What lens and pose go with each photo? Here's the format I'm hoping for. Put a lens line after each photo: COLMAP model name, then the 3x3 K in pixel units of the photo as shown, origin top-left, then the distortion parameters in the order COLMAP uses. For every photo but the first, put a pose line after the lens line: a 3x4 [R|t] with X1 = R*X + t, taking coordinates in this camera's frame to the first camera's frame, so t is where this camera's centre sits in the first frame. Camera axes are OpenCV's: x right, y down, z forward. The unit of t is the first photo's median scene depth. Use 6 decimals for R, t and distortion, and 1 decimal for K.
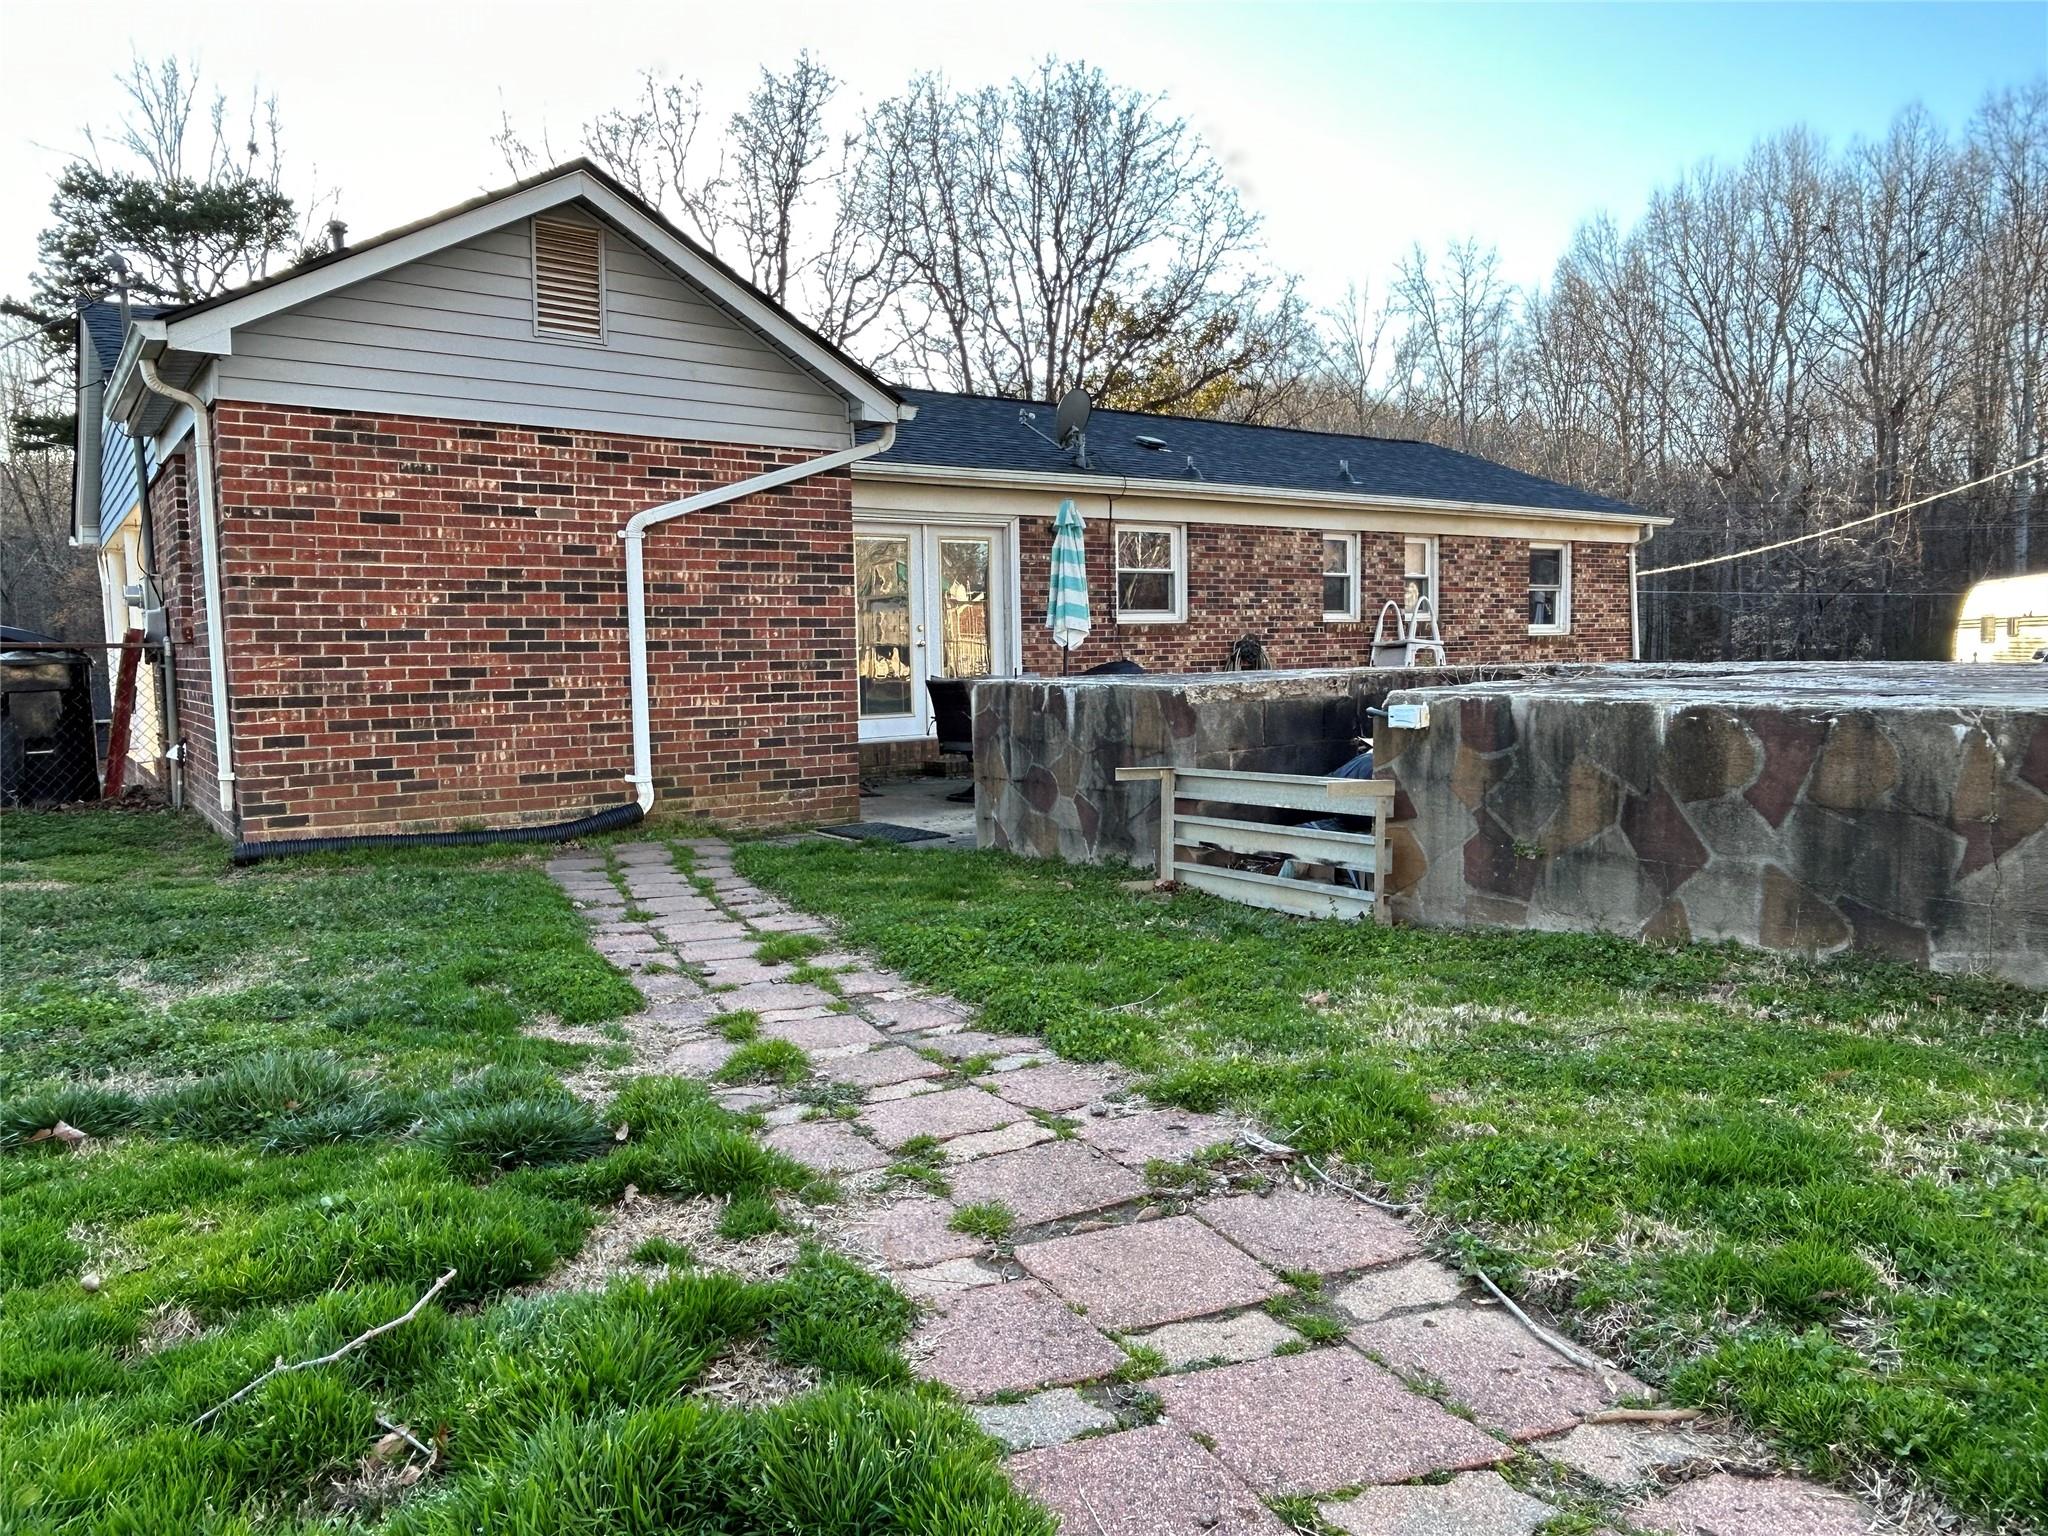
lens RADIAL K [[1393.6, 0, 1024.0], [0, 1393.6, 768.0], [0, 0, 1]] dist [0.028156, -0.000263]
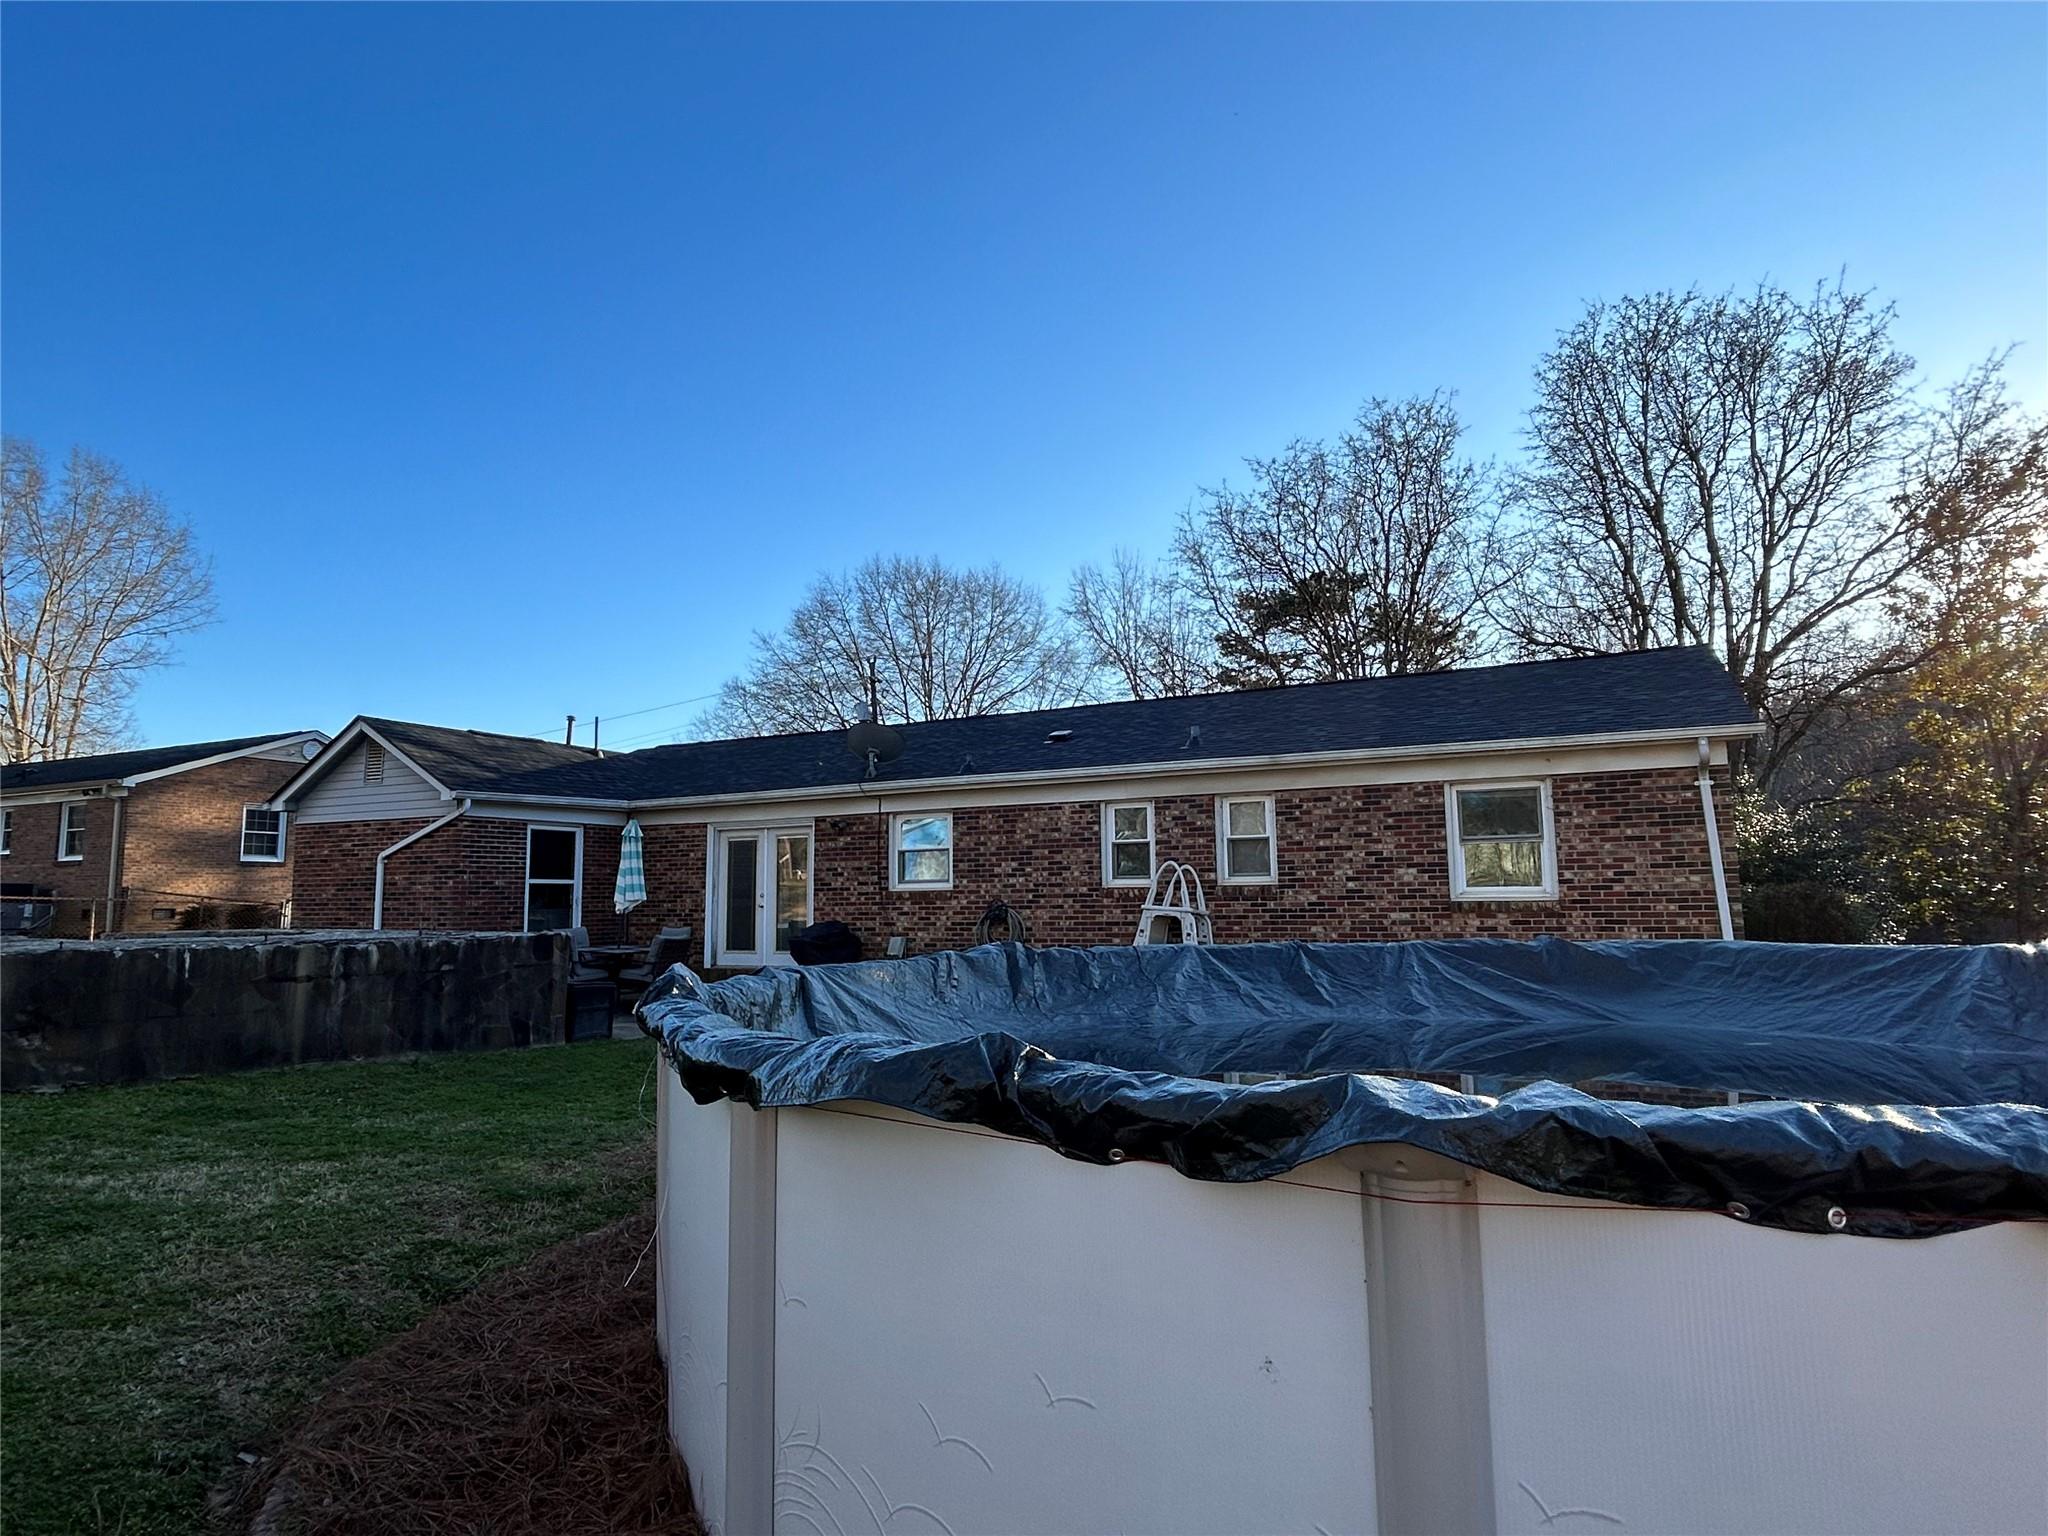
lens RADIAL K [[1114.1, 0, 1024.0], [0, 1114.1, 768.0], [0, 0, 1]] dist [0.001406, -0.002777]
pose [[0.444006, -0.093011, -0.891183, 0.998478], [-0.075792, 0.987135, -0.140786, -0.075102], [0.892812, 0.130054, 0.431245, 0.607588]]
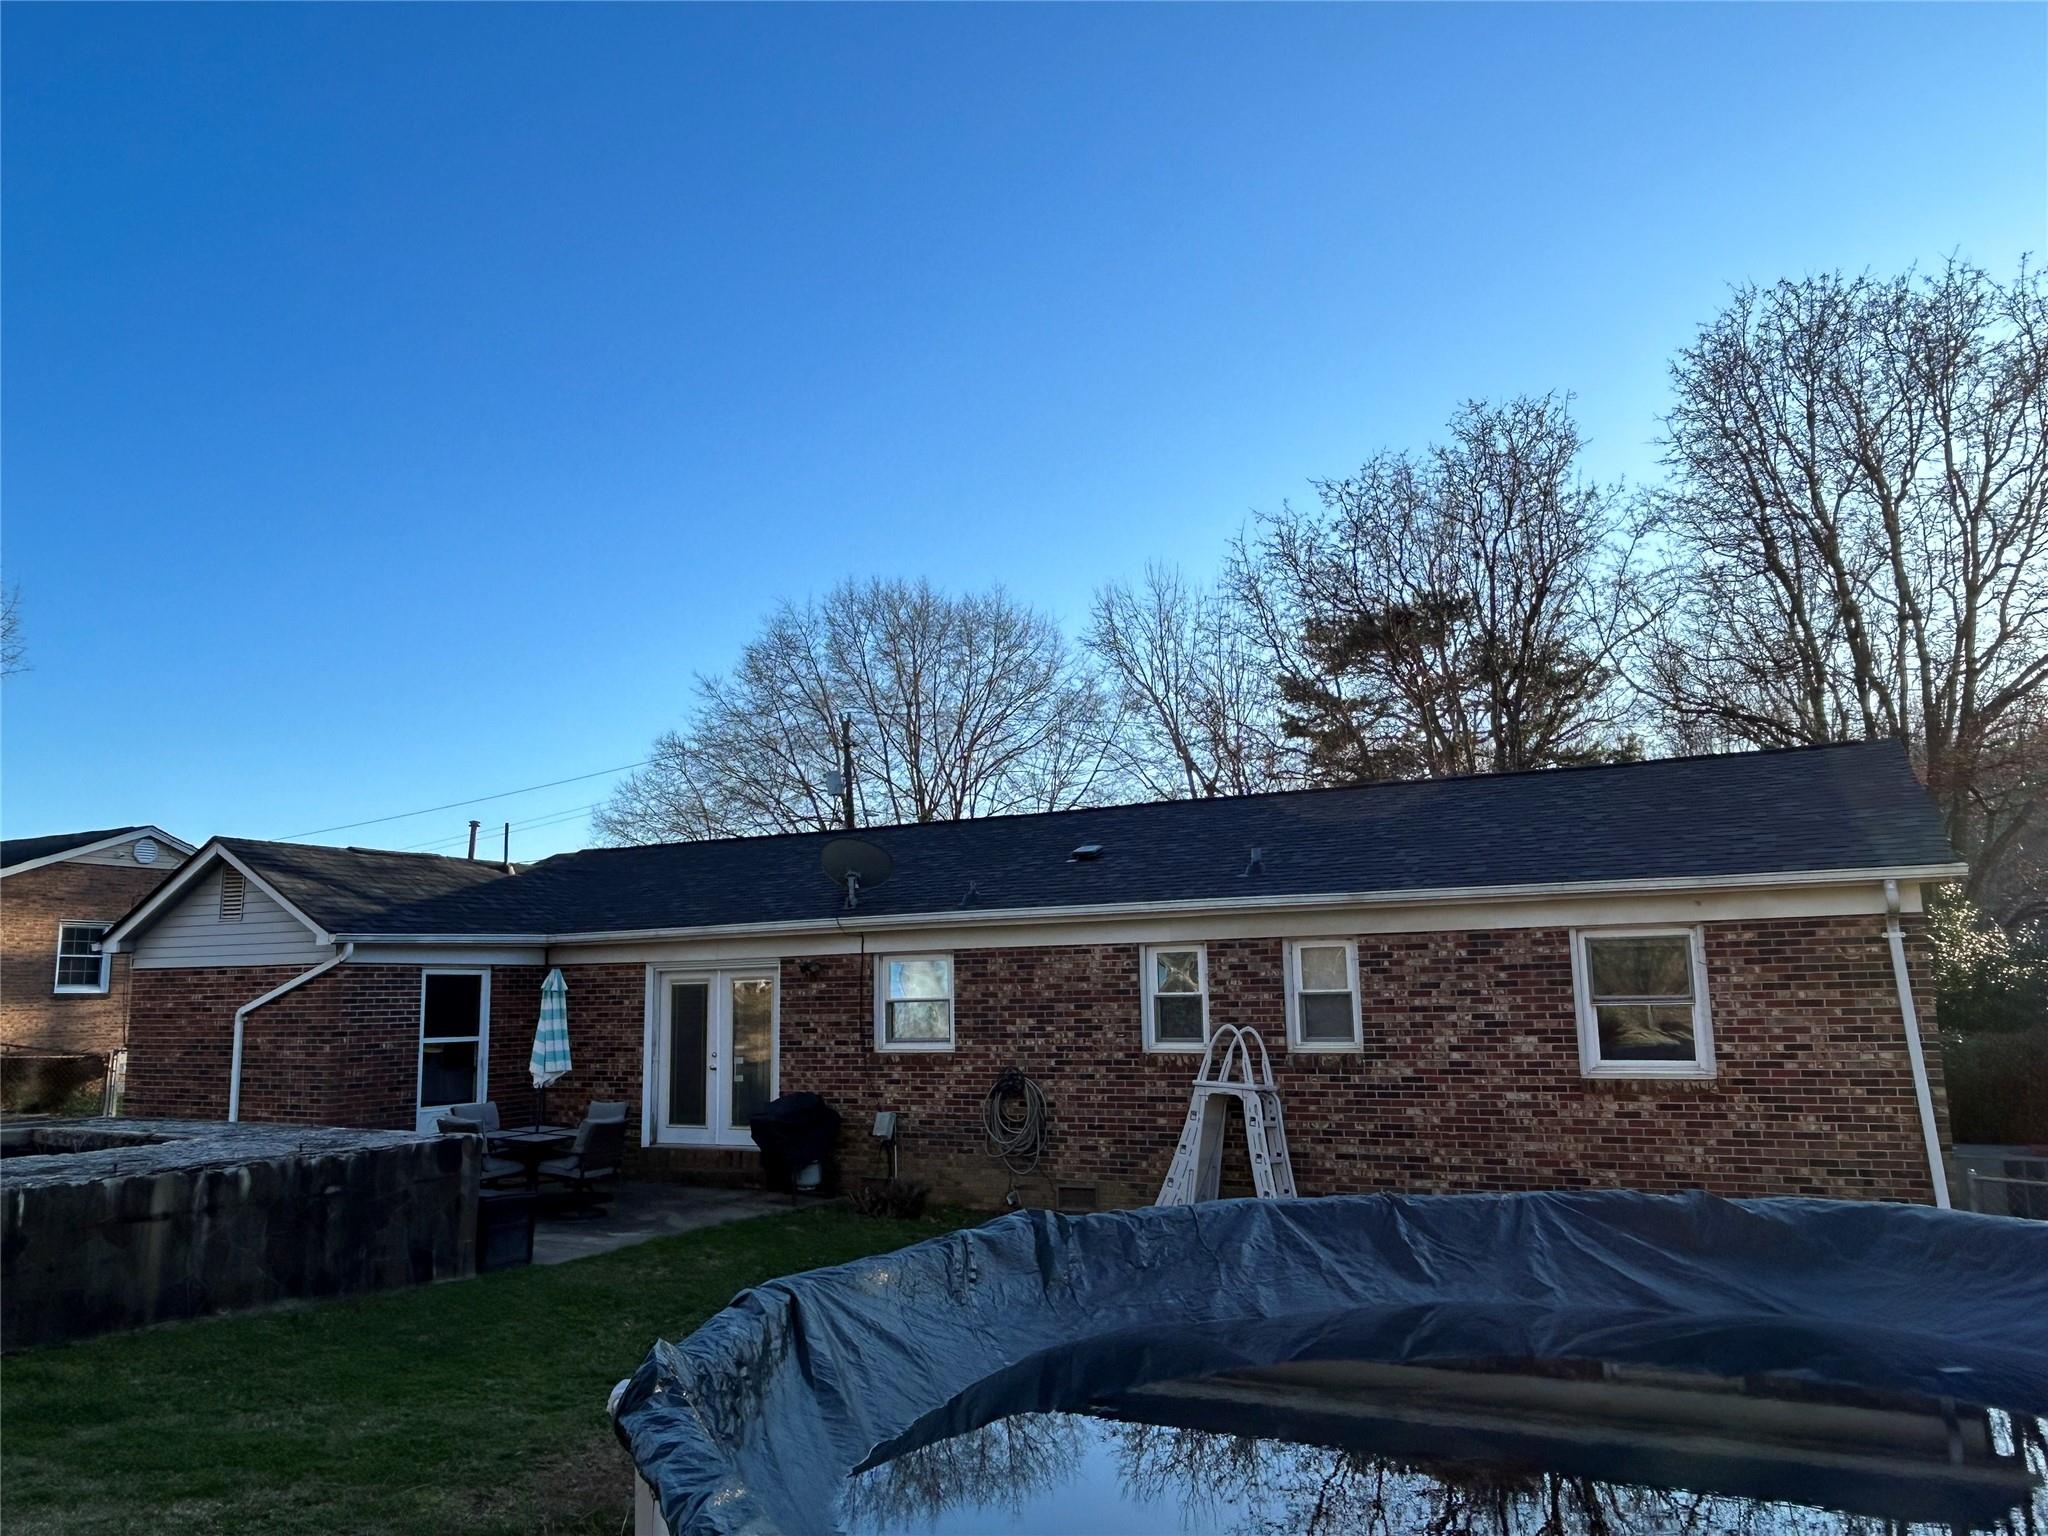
lens RADIAL K [[1419.0, 0, 1024.0], [0, 1419.0, 768.0], [0, 0, 1]] dist [0.000548, -0.001437]
pose [[0.436292, -0.133610, -0.889830, 1.019654], [-0.068358, 0.981135, -0.180836, -0.120250], [0.897205, 0.139724, 0.418928, 0.587812]]
